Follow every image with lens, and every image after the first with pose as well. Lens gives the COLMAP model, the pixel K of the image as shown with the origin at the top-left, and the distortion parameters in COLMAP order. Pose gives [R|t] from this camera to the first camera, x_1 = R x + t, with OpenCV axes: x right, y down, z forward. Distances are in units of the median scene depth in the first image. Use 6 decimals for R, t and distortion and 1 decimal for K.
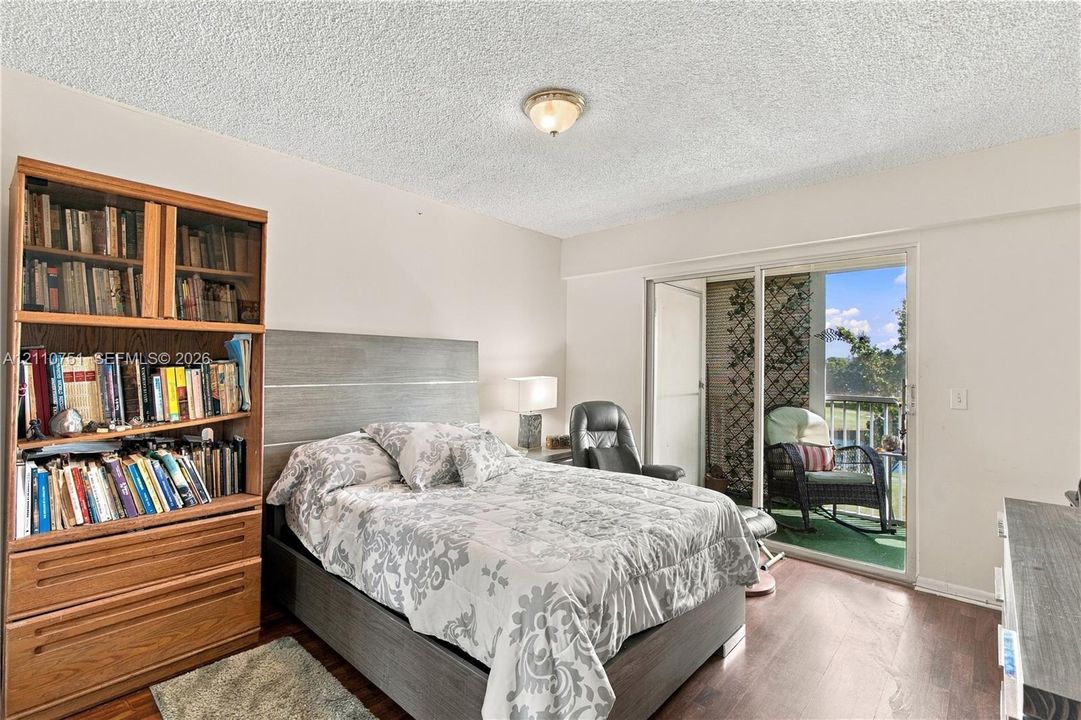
lens RADIAL K [[497.7, 0, 522.1], [0, 497.7, 363.5], [0, 0, 1]] dist [-0.000387, 0.001001]
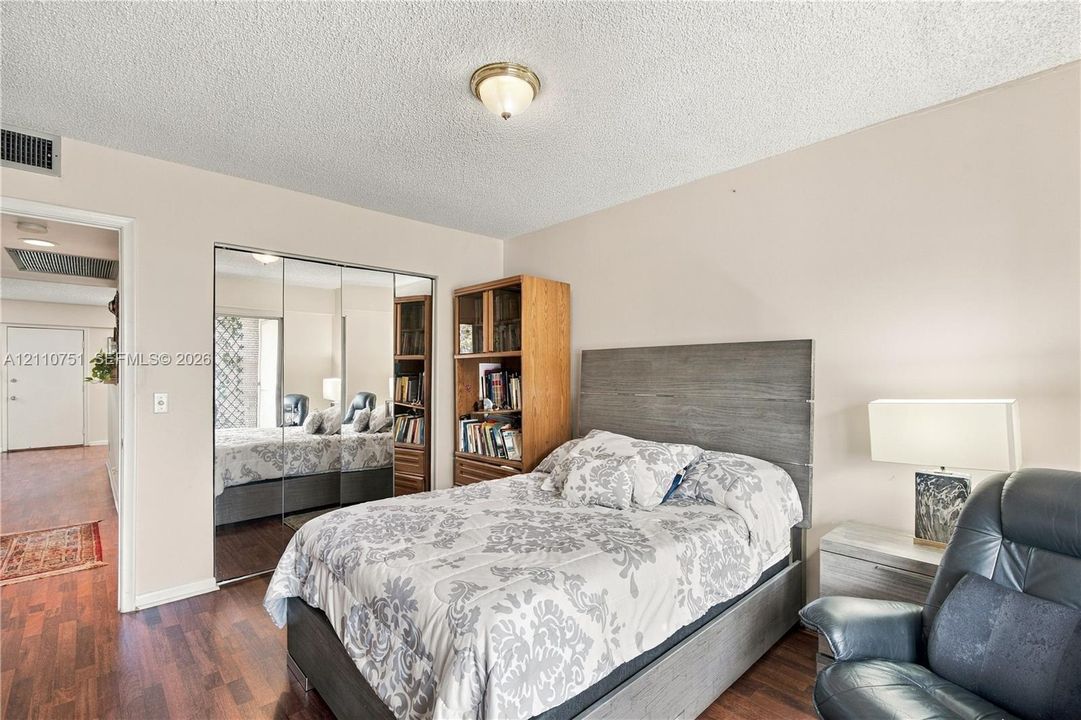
lens RADIAL K [[487.5, 0, 534.7], [0, 487.5, 367.2], [0, 0, 1]] dist [-0.002598, 0.000161]
pose [[-0.069701, -0.027099, -0.997200, 1.074323], [0.002116, 0.999625, -0.027312, 0.017232], [0.997566, -0.004014, -0.069617, 1.284594]]
